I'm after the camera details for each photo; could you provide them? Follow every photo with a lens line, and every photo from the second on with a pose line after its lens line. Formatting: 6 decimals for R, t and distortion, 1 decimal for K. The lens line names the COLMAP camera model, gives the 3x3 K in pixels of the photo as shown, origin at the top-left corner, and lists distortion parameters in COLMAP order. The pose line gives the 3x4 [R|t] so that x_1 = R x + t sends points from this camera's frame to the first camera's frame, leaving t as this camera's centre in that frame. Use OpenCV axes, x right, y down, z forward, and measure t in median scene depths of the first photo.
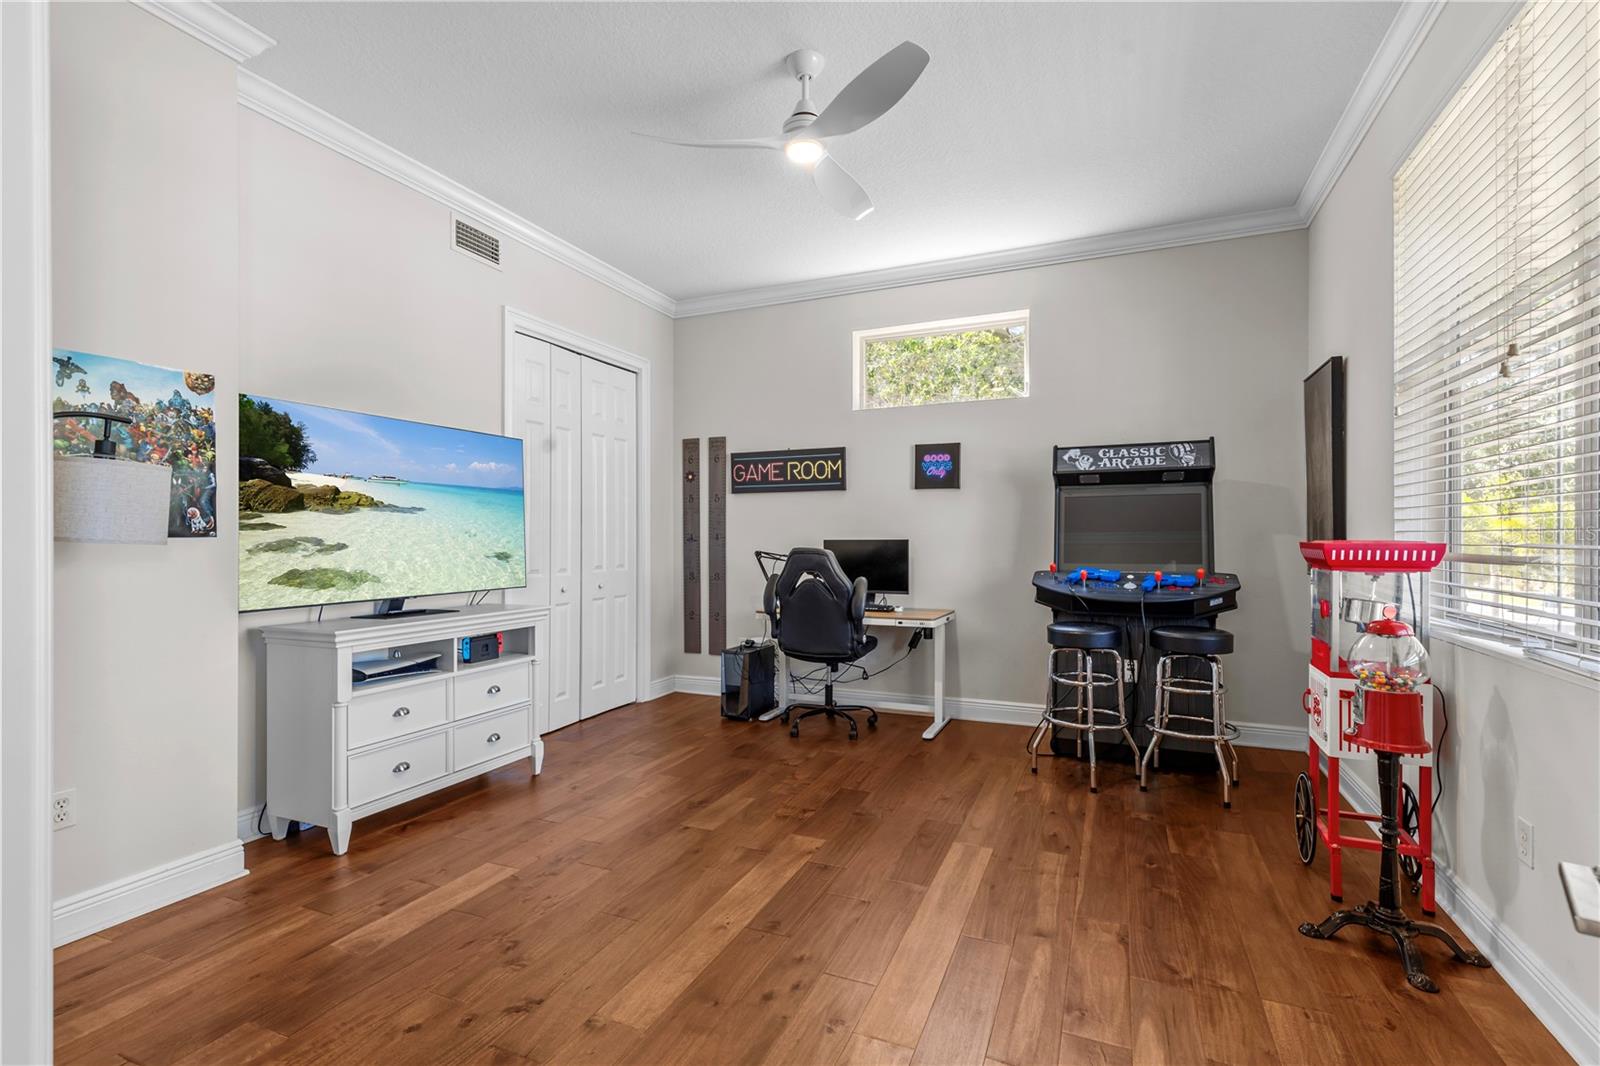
lens RADIAL K [[722.0, 0, 807.5], [0, 722.0, 529.7], [0, 0, 1]] dist [0.009416, -0.001122]
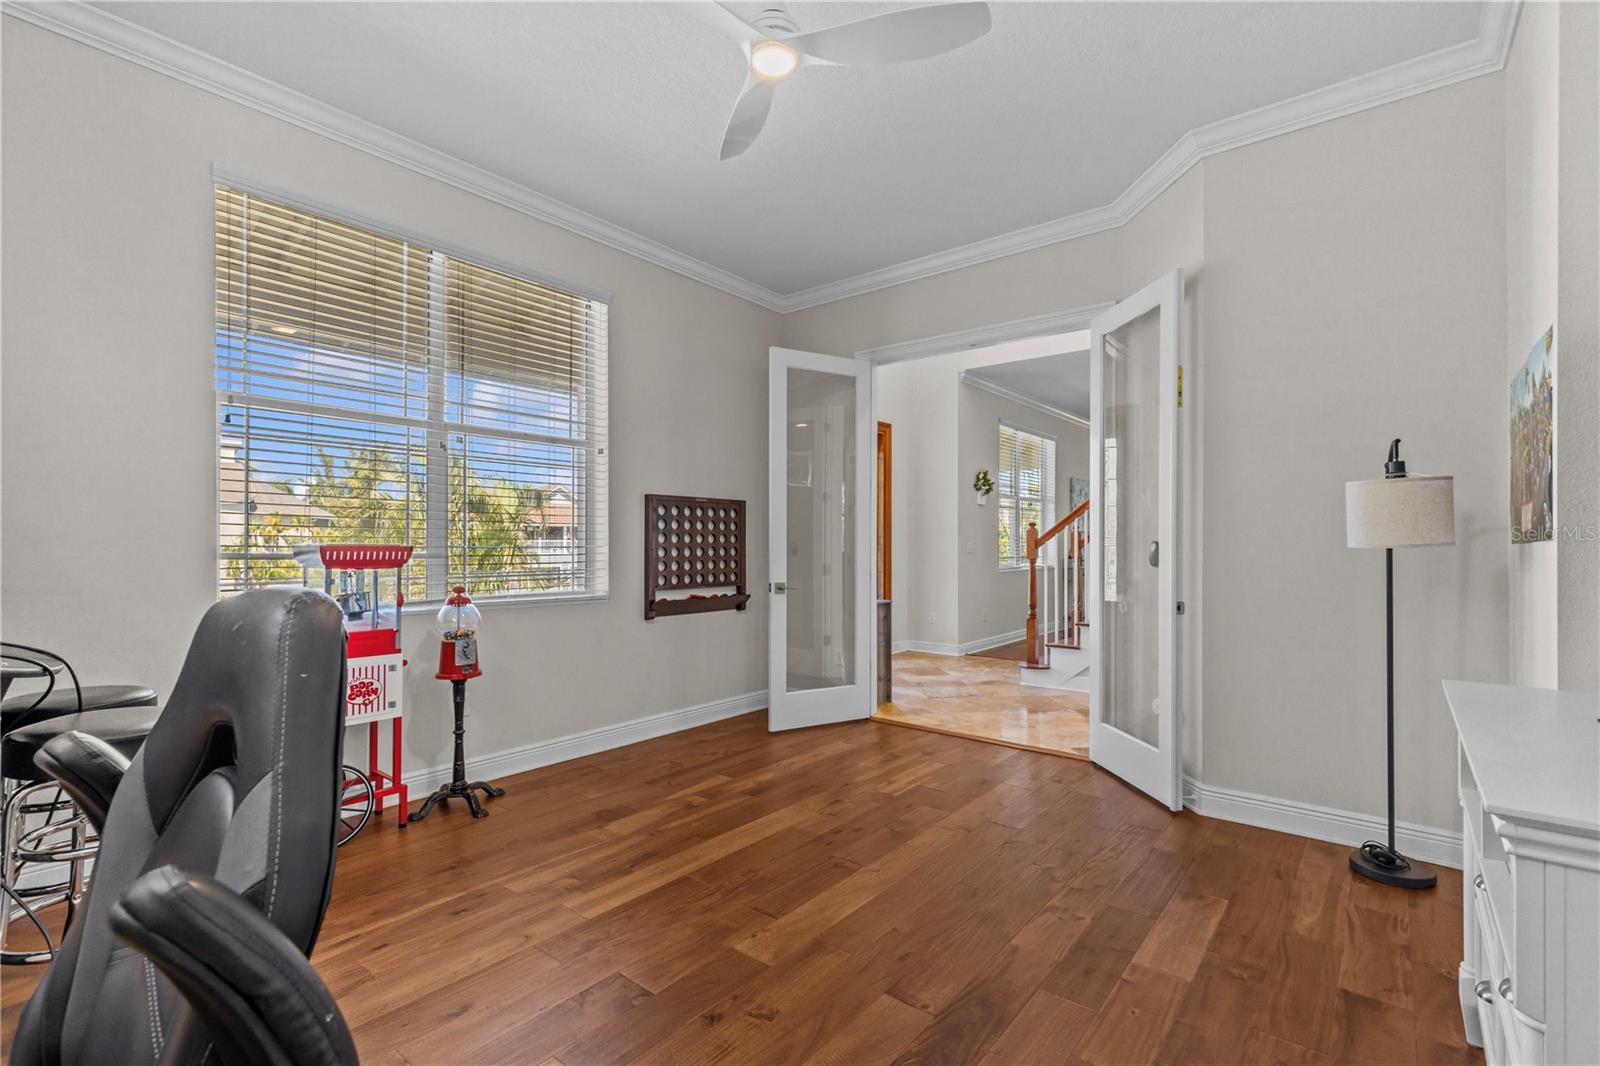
lens RADIAL K [[738.6, 0, 809.2], [0, 738.6, 562.1], [0, 0, 1]] dist [0.009004, -0.000037]
pose [[-0.963638, -0.005566, 0.267152, -0.298328], [-0.006011, 0.999982, -0.000848, 0.043338], [-0.267142, -0.002423, -0.963654, 2.043200]]
